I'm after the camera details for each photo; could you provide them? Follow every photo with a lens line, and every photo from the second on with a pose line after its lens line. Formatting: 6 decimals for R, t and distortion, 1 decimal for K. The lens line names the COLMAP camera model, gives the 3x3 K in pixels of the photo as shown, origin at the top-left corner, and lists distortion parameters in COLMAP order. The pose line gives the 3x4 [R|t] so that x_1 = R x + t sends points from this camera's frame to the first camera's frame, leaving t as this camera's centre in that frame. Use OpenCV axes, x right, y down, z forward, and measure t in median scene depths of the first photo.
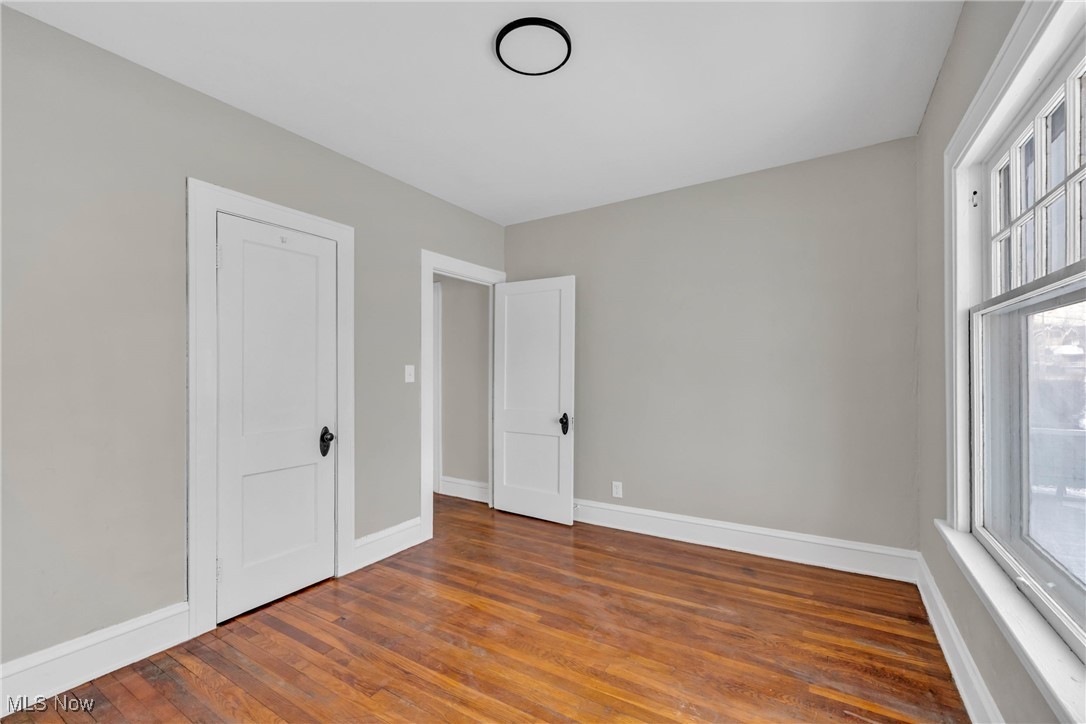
lens RADIAL K [[451.8, 0, 550.1], [0, 451.8, 364.5], [0, 0, 1]] dist [0.000949, 0.000243]
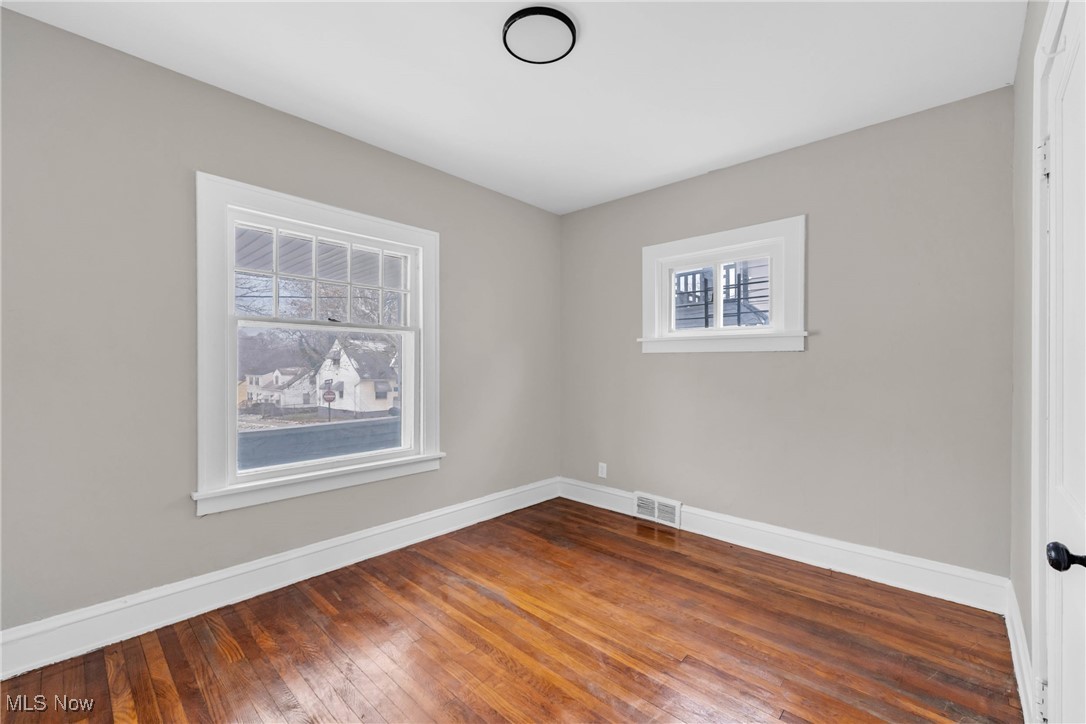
lens RADIAL K [[451.8, 0, 550.1], [0, 451.8, 364.5], [0, 0, 1]] dist [0.000949, 0.000243]
pose [[-0.981751, 0.005023, 0.190105, -0.253759], [0.004116, 0.999978, -0.005164, 0.011338], [-0.190126, -0.004287, -0.981750, 1.987724]]
